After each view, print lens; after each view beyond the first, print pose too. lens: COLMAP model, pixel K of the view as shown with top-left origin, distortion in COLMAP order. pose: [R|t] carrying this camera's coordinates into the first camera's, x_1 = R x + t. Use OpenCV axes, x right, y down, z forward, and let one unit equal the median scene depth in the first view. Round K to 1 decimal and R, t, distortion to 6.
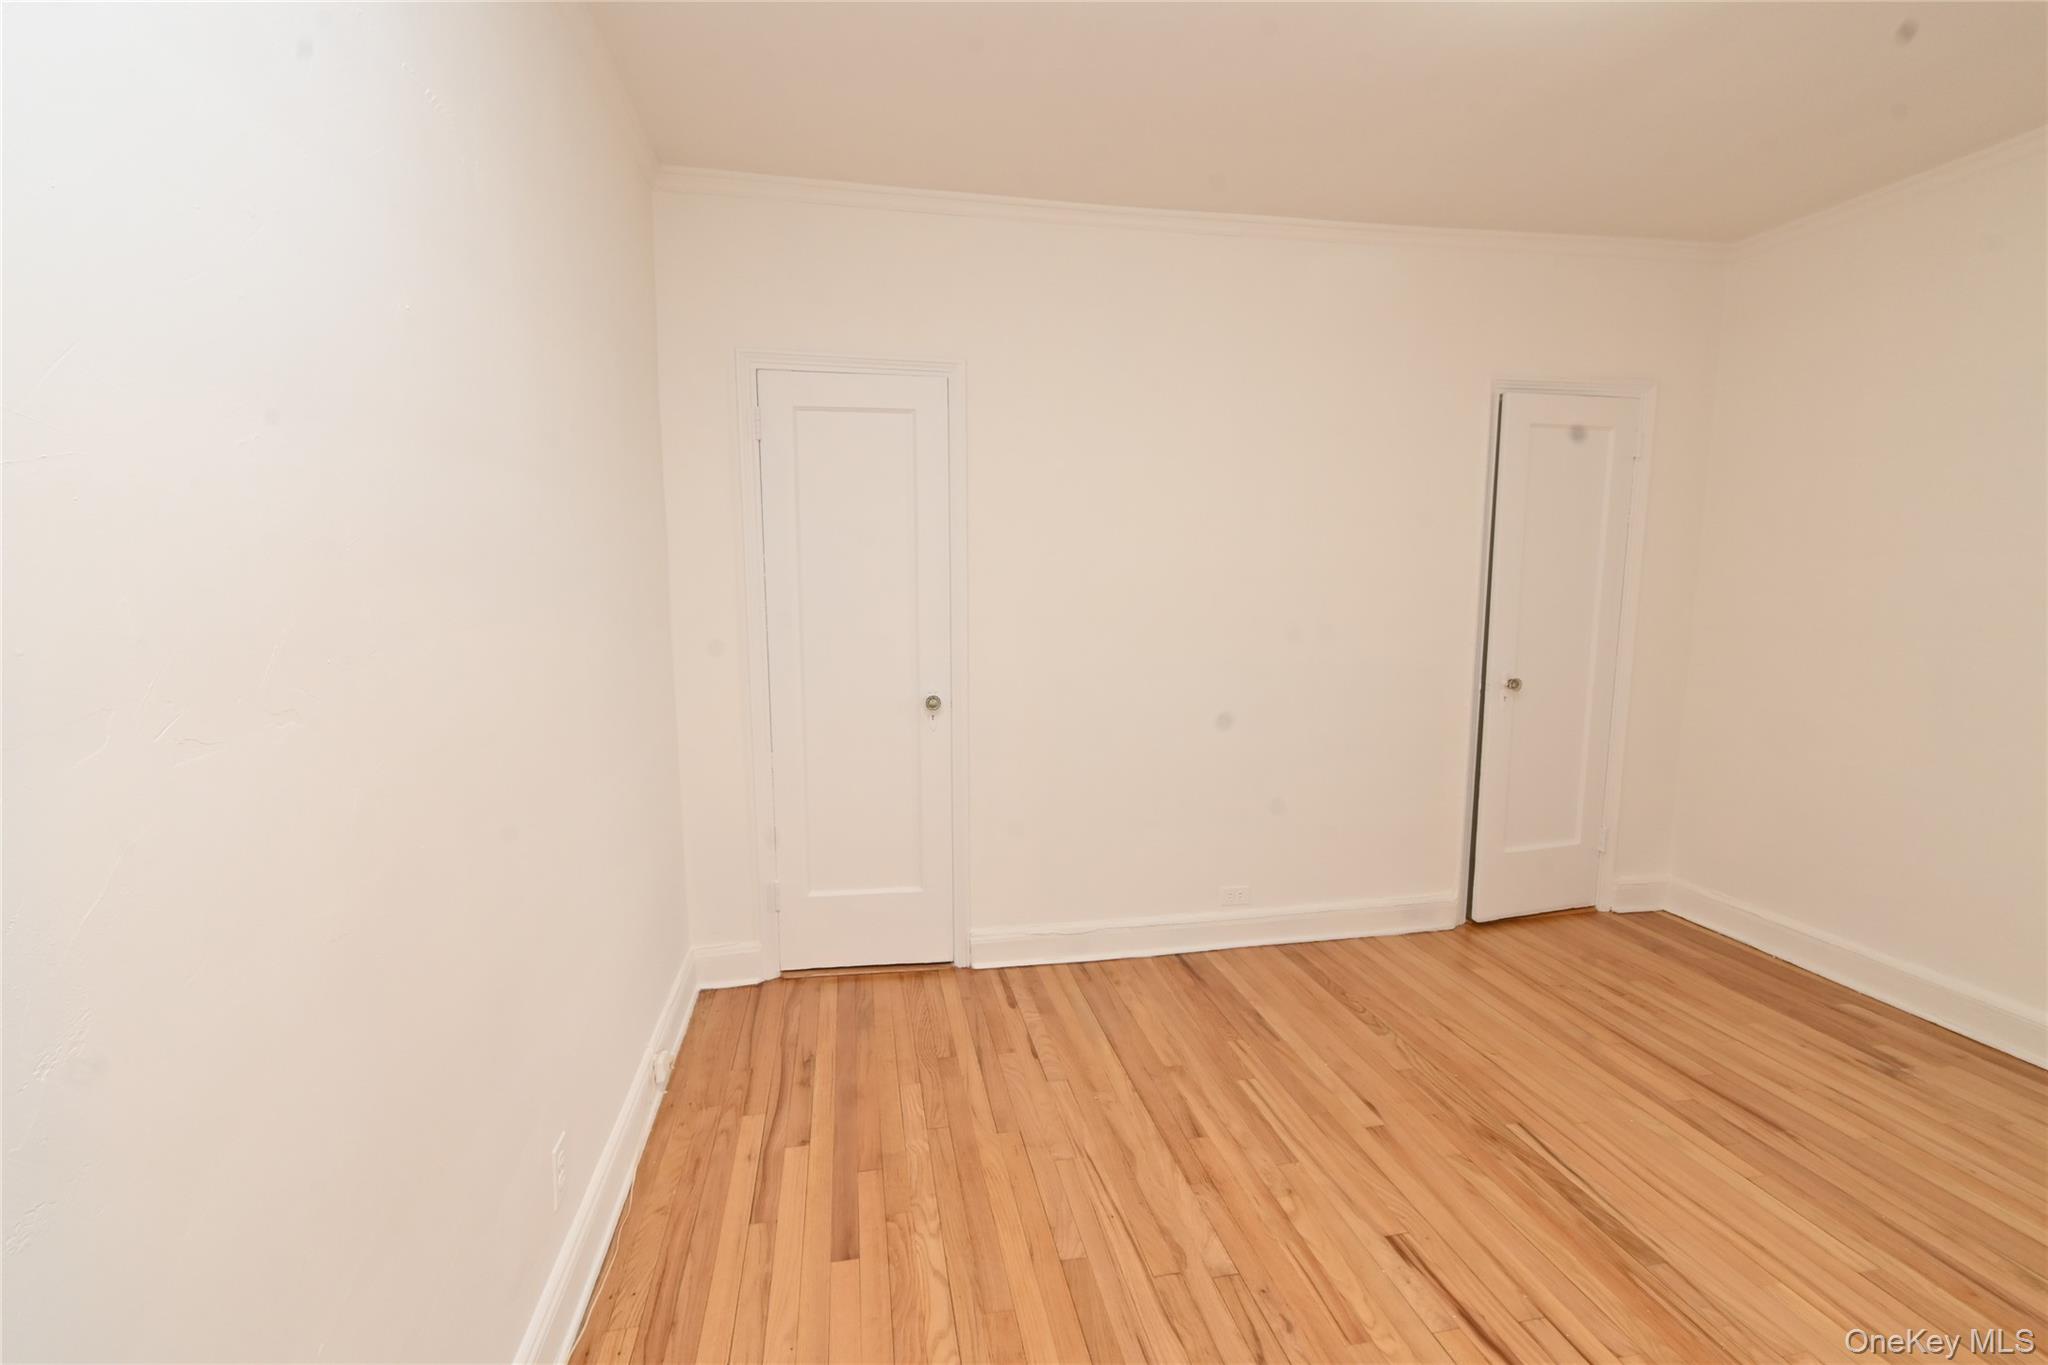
lens RADIAL K [[901.7, 0, 1020.7], [0, 901.7, 683.2], [0, 0, 1]] dist [0.003261, -0.002418]
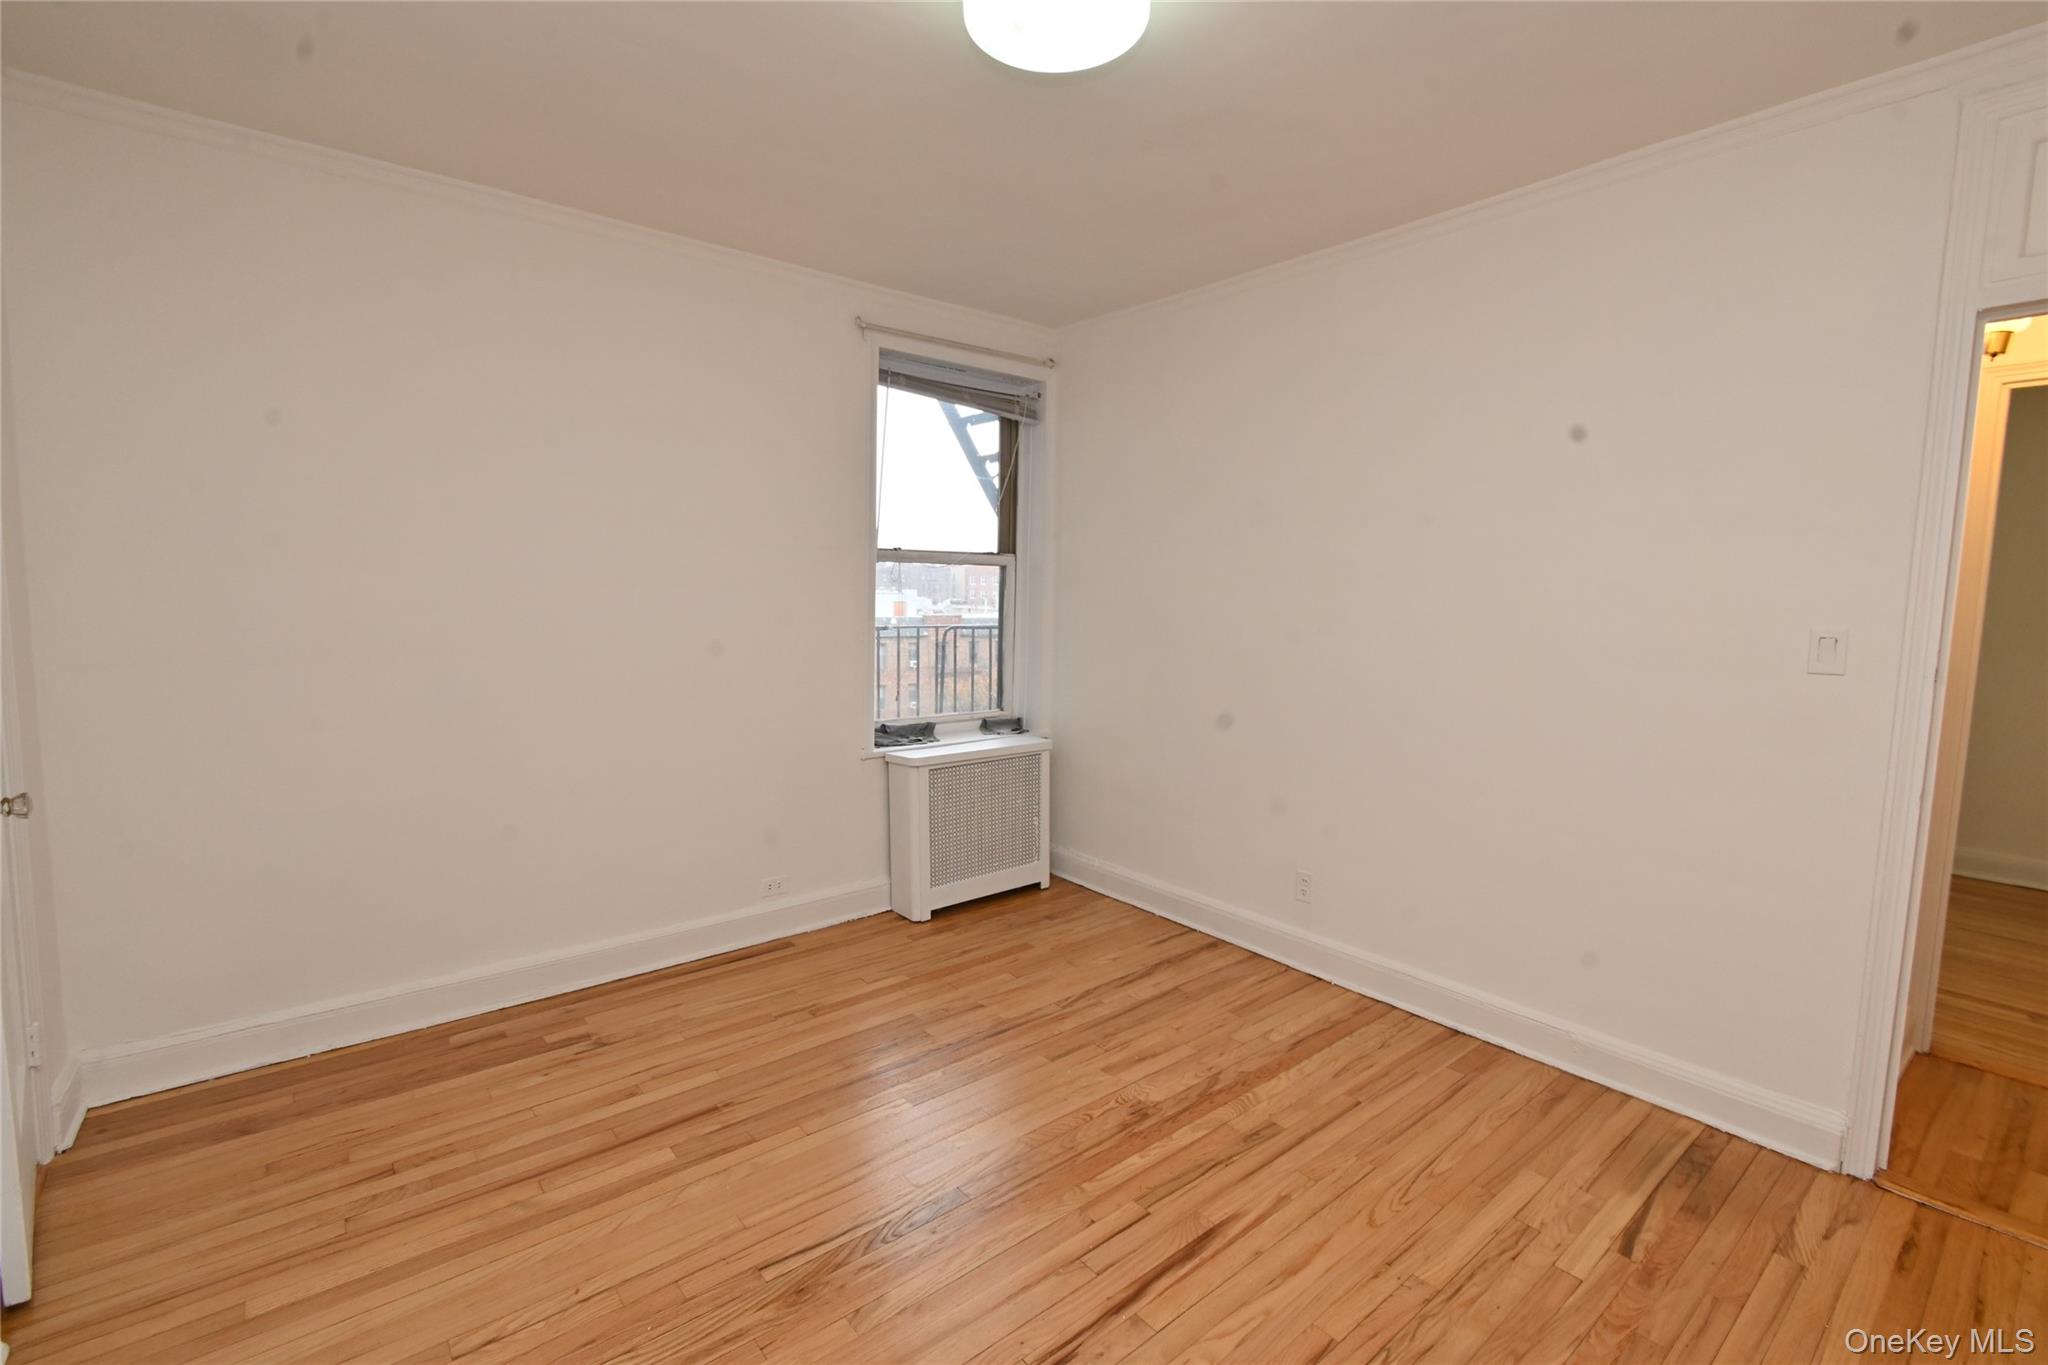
lens RADIAL K [[901.7, 0, 1017.4], [0, 901.7, 686.5], [0, 0, 1]] dist [0.003261, -0.002418]
pose [[-0.470823, -0.096957, 0.876884, -0.183940], [0.096576, 0.982305, 0.160468, -0.114627], [-0.876926, 0.160238, -0.453128, 0.898858]]
